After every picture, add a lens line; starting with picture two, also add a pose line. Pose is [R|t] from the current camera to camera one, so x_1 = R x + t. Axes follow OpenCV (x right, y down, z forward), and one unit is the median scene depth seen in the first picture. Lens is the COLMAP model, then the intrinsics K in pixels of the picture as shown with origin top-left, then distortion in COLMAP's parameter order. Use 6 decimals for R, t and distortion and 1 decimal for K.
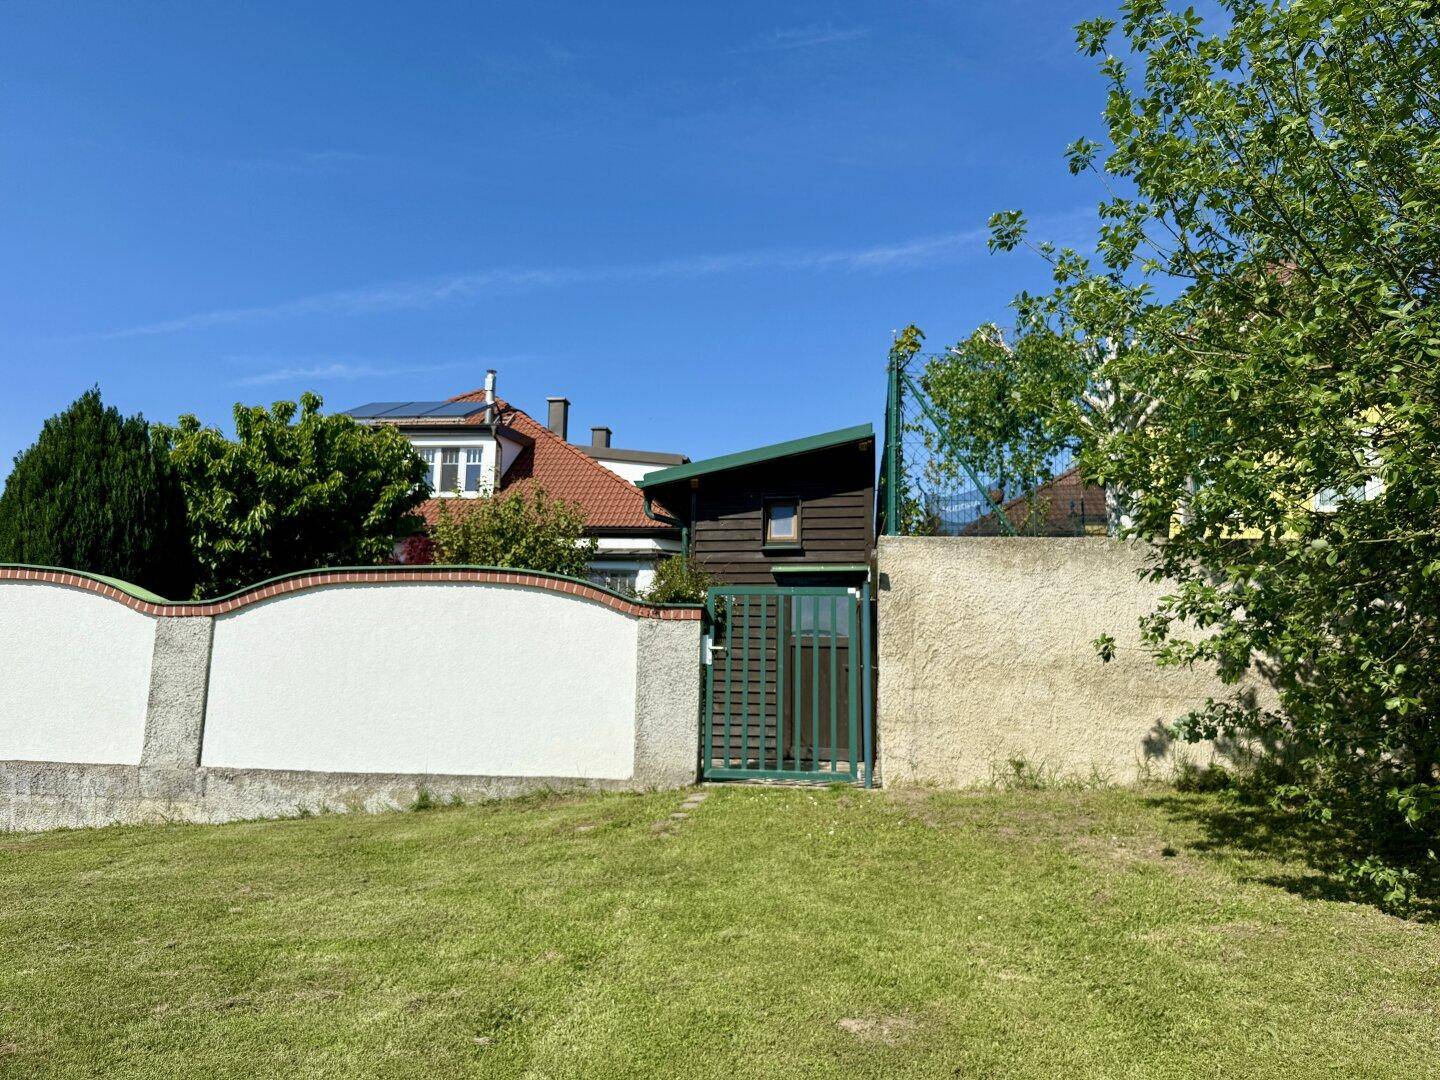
lens RADIAL K [[1000.7, 0, 720.0], [0, 1000.7, 540.0], [0, 0, 1]] dist [-0.001024, -0.001337]
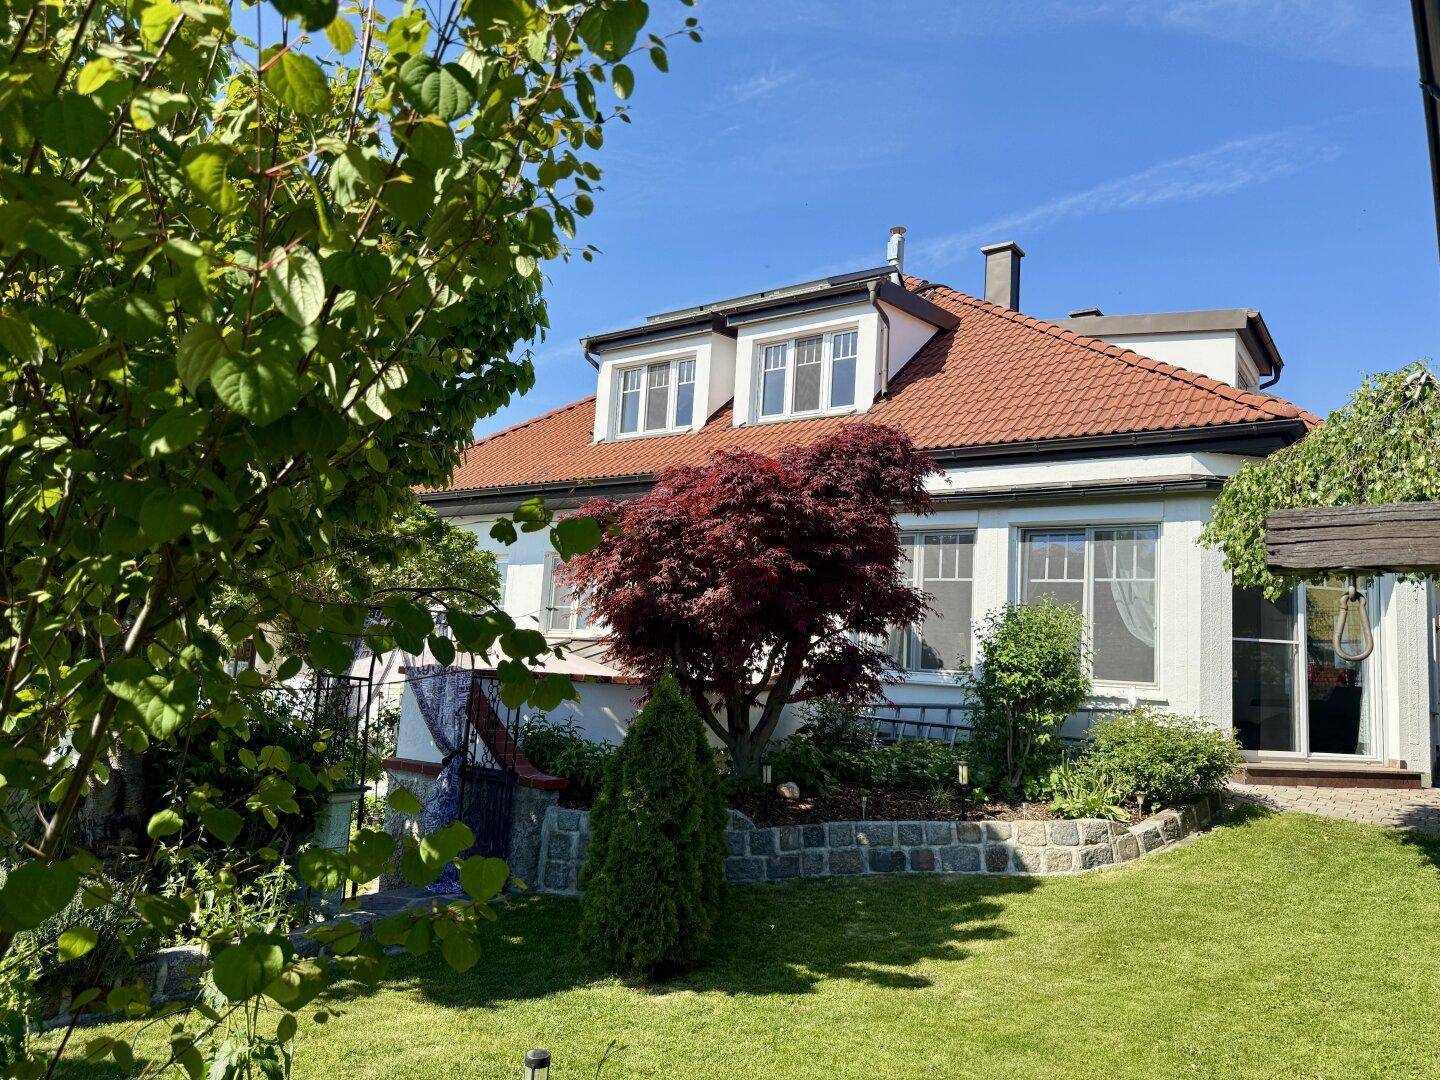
lens RADIAL K [[1018.5, 0, 697.3], [0, 1018.5, 541.2], [0, 0, 1]] dist [0.041572, -0.000865]
pose [[0.874191, -0.024928, -0.484942, -0.104572], [0.027534, 0.999619, -0.001749, 0.084830], [0.484801, -0.011823, 0.874545, 1.285723]]
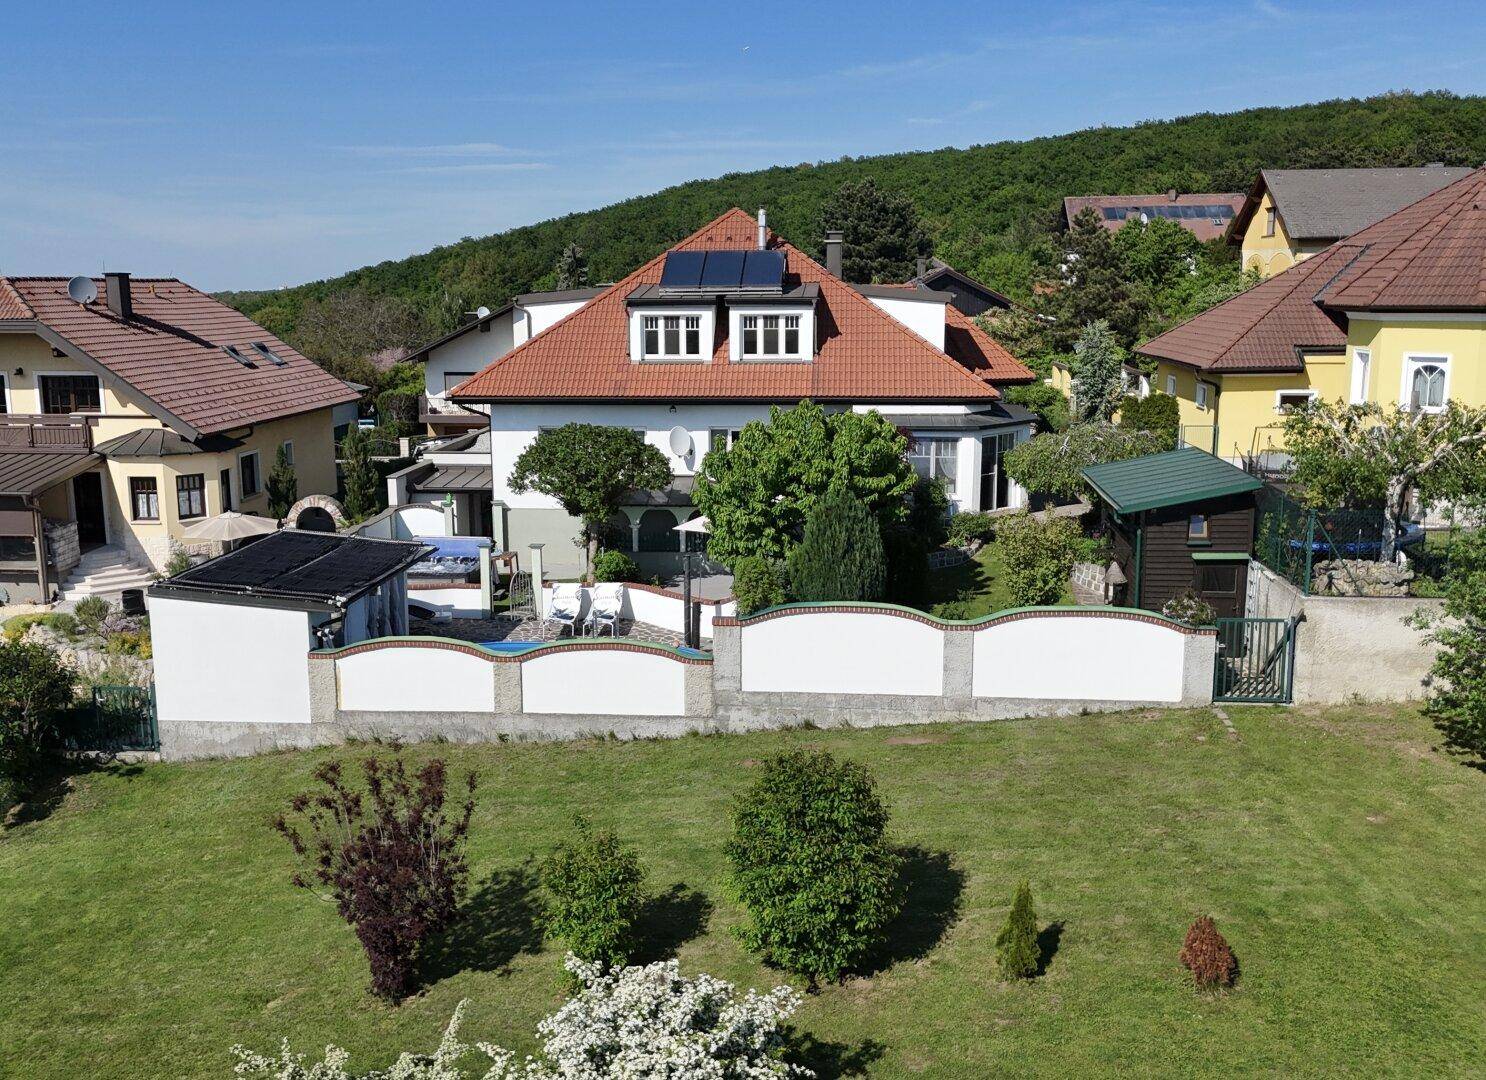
lens RADIAL K [[1370.6, 0, 717.4], [0, 1370.6, 540.4], [0, 0, 1]] dist [0.131053, -0.267469]
pose [[0.998678, -0.032973, 0.039425, -1.188020], [0.017942, 0.942487, 0.333761, -1.116320], [-0.048162, -0.332613, 0.941833, -1.707211]]
